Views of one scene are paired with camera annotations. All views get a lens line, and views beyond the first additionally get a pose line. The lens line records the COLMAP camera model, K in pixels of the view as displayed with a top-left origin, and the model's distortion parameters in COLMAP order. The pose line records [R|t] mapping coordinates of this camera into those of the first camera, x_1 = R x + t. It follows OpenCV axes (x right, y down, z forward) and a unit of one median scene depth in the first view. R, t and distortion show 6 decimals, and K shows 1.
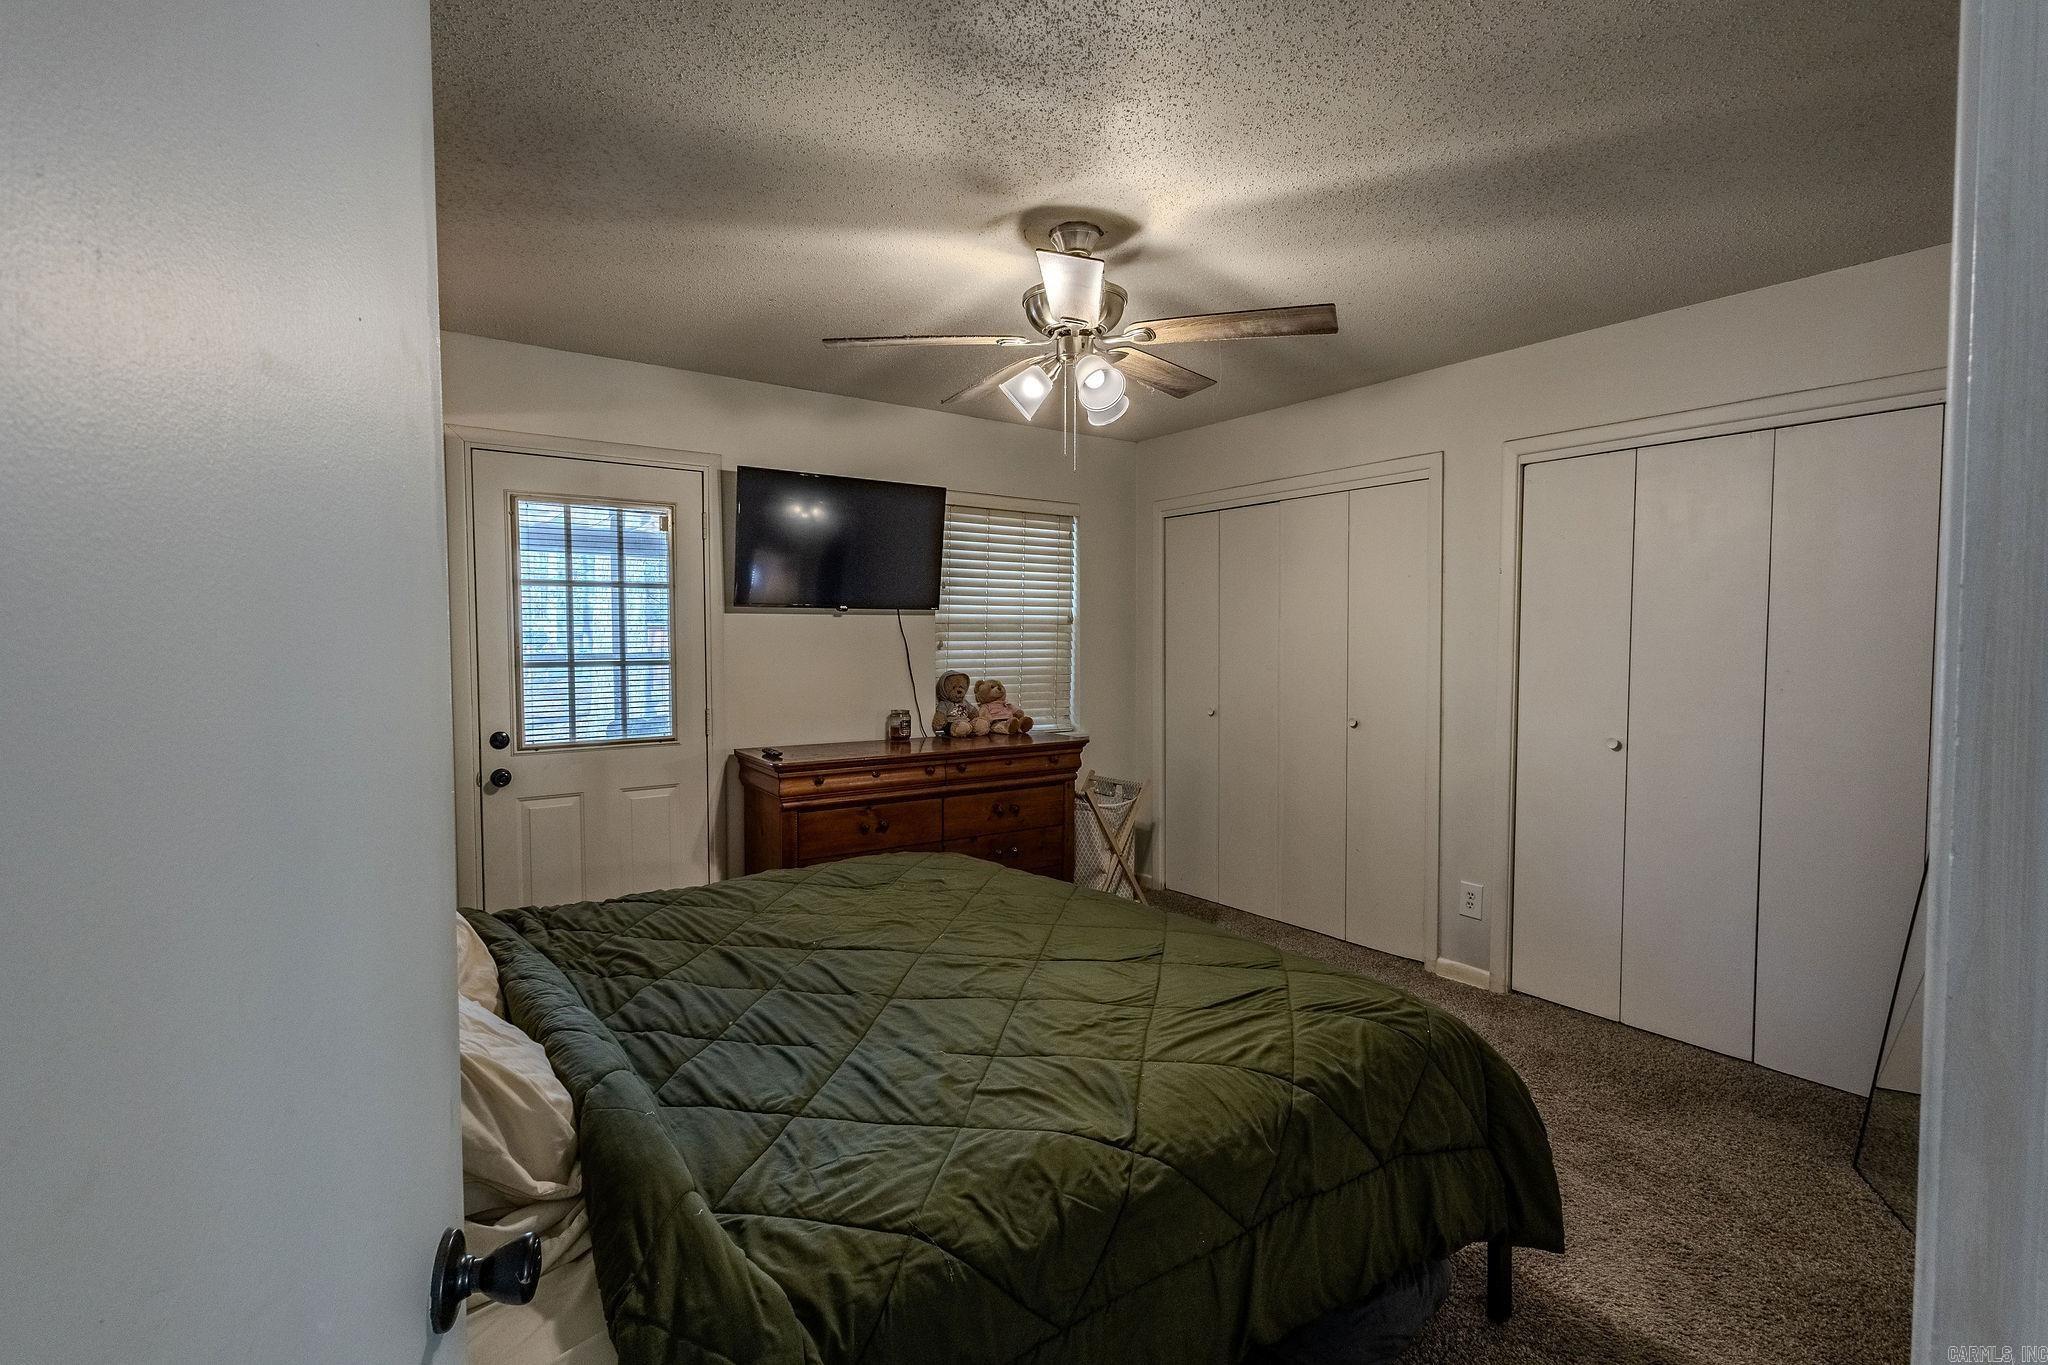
lens RADIAL K [[944.4, 0, 1011.3], [0, 944.4, 679.1], [0, 0, 1]] dist [0.002369, 0.000273]
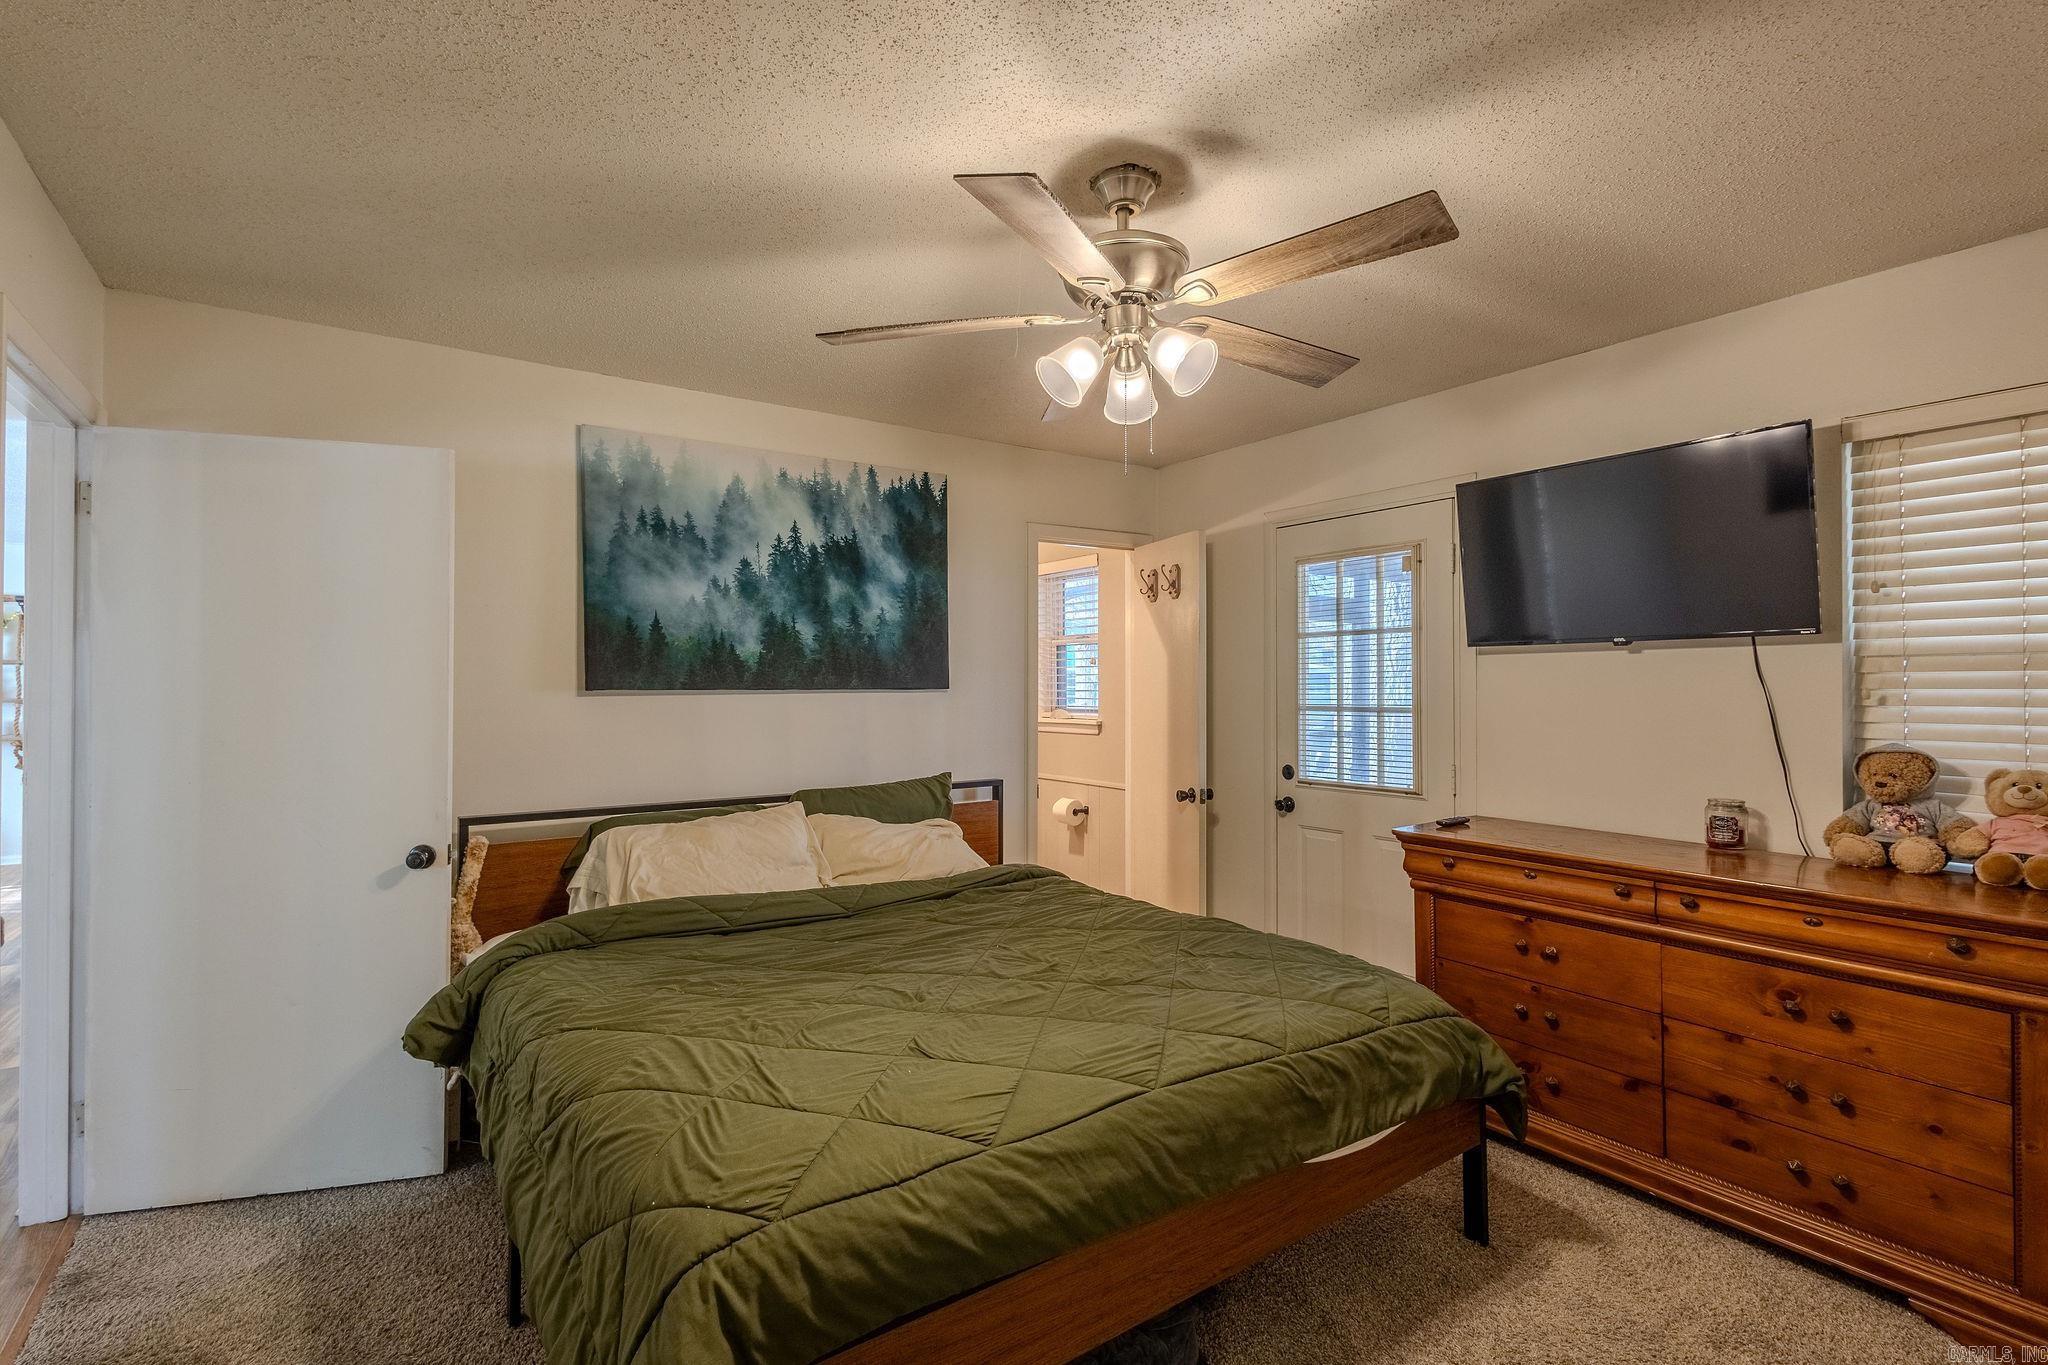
lens RADIAL K [[944.4, 0, 1011.3], [0, 944.4, 679.1], [0, 0, 1]] dist [0.002369, 0.000273]
pose [[-0.008549, -0.006648, -0.999941, 0.571475], [-0.043553, 0.999031, -0.006269, -0.024920], [0.999015, 0.043497, -0.008830, 0.604043]]
